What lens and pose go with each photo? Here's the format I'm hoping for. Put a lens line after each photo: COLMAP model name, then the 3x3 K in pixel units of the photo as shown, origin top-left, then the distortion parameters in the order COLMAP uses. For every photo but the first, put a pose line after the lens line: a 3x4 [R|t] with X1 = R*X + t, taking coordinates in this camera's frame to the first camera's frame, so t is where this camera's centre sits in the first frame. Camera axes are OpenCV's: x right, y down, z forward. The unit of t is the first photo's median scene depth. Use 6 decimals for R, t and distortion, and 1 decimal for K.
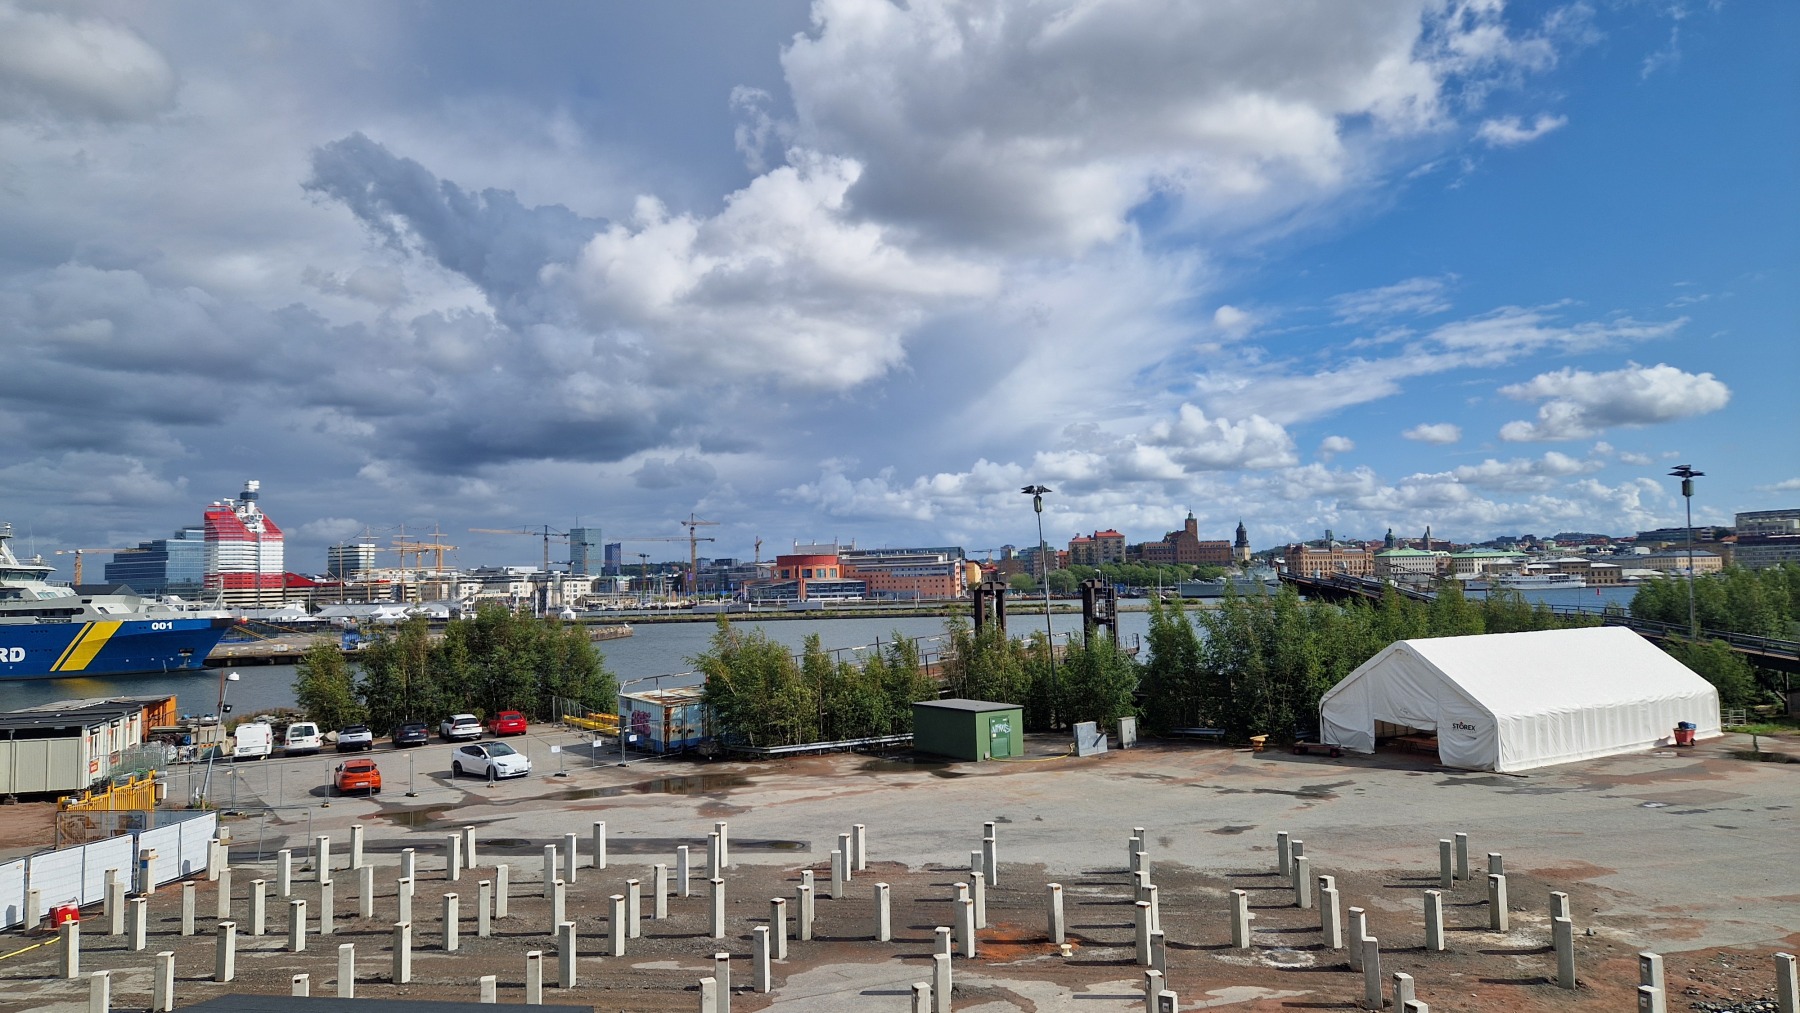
lens RADIAL K [[1195.2, 0, 891.6], [0, 1195.2, 498.8], [0, 0, 1]] dist [0.087260, -0.073866]
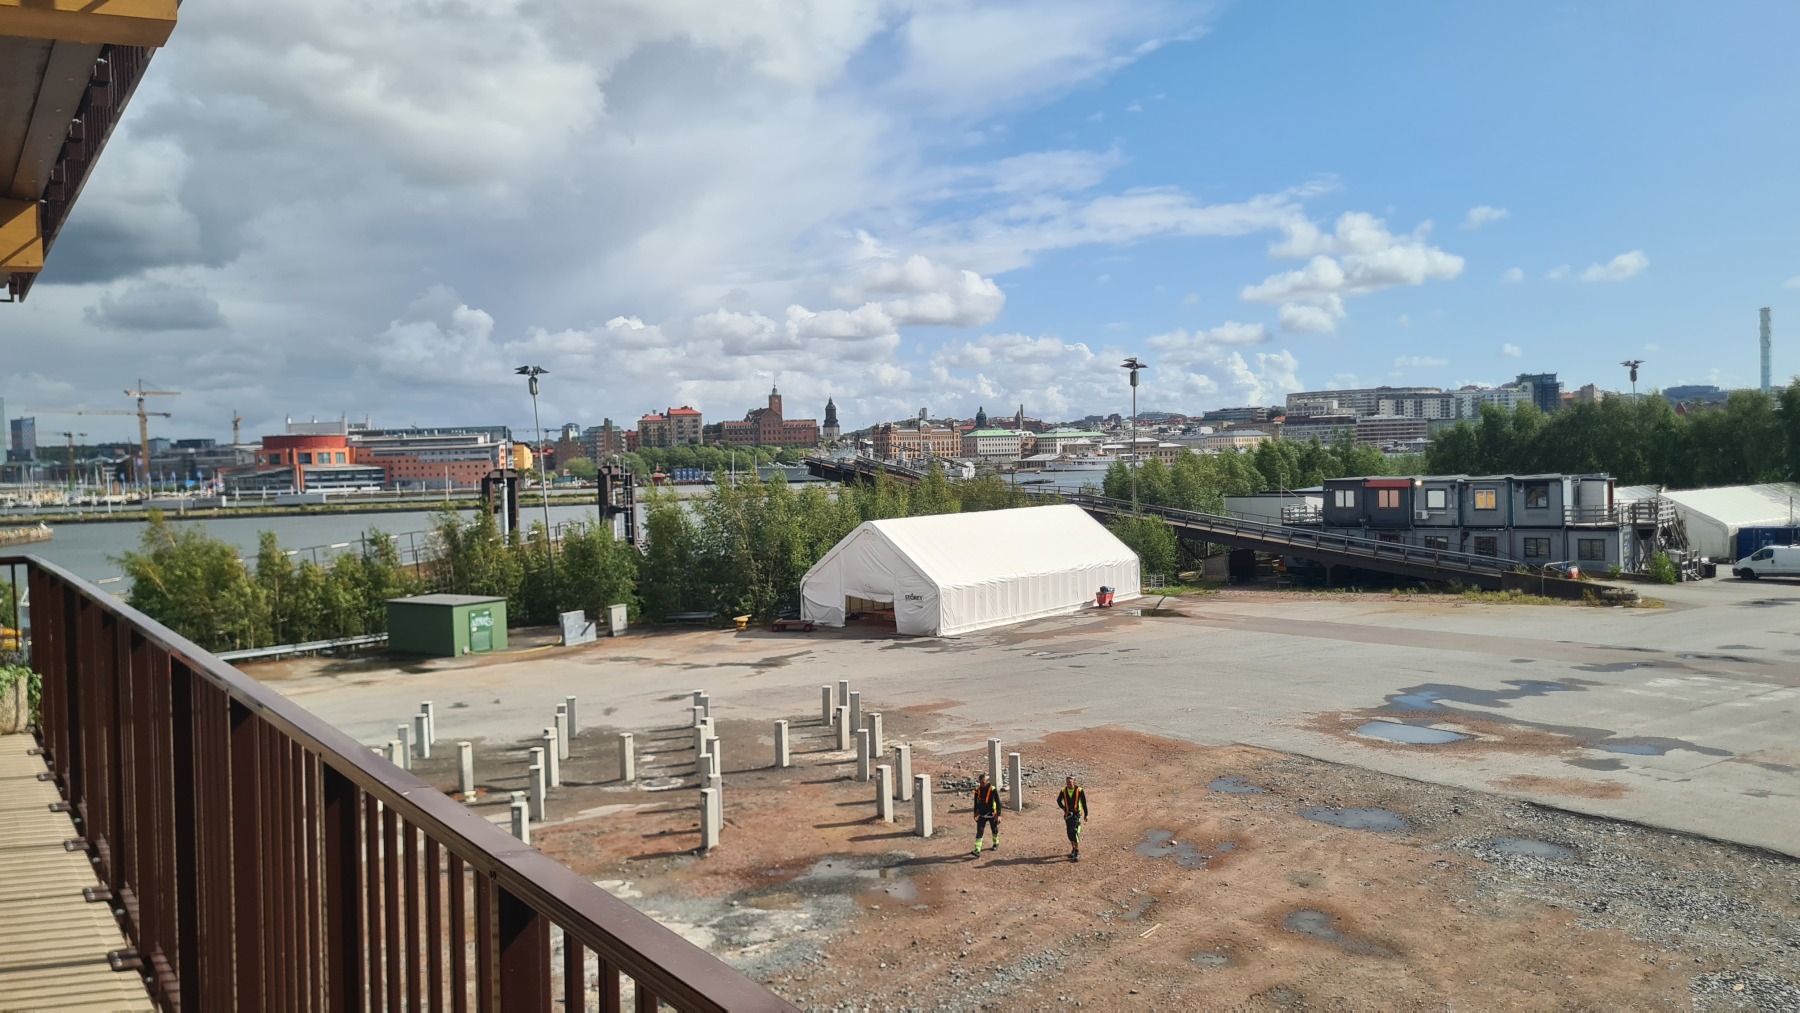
lens RADIAL K [[1399.6, 0, 899.4], [0, 1399.6, 503.2], [0, 0, 1]] dist [0.047642, -0.003426]
pose [[0.947996, -0.014805, 0.317938, 0.043325], [-0.015611, 0.995552, 0.092907, -0.010597], [-0.317900, -0.093038, 0.943548, -0.133008]]
